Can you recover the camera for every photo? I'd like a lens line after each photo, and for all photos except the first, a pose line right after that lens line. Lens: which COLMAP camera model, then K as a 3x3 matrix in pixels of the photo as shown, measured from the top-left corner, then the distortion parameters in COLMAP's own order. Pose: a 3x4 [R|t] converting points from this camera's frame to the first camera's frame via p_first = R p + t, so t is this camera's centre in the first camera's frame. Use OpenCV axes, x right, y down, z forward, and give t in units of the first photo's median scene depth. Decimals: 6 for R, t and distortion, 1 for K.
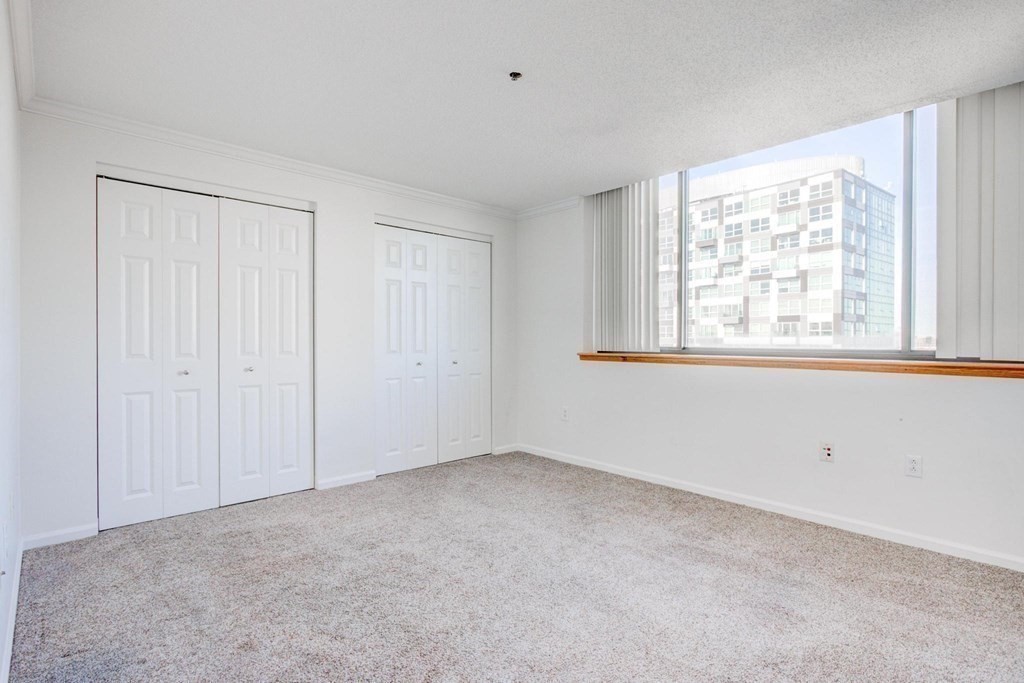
lens RADIAL K [[511.6, 0, 512.0], [0, 511.6, 341.5], [0, 0, 1]] dist [0.008563, 0.000528]
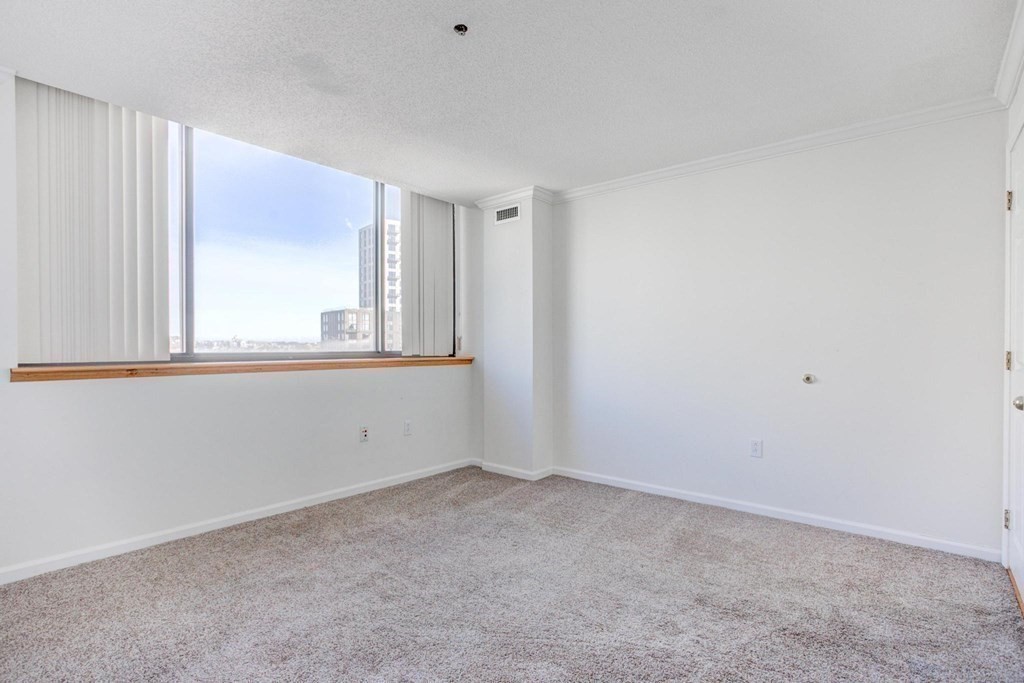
lens RADIAL K [[506.1, 0, 512.4], [0, 506.1, 346.9], [0, 0, 1]] dist [0.003789, 0.000515]
pose [[-0.128958, -0.006576, 0.991628, -0.624677], [0.002672, 0.999972, 0.006978, -0.003205], [-0.991646, 0.003550, -0.128937, 0.769767]]
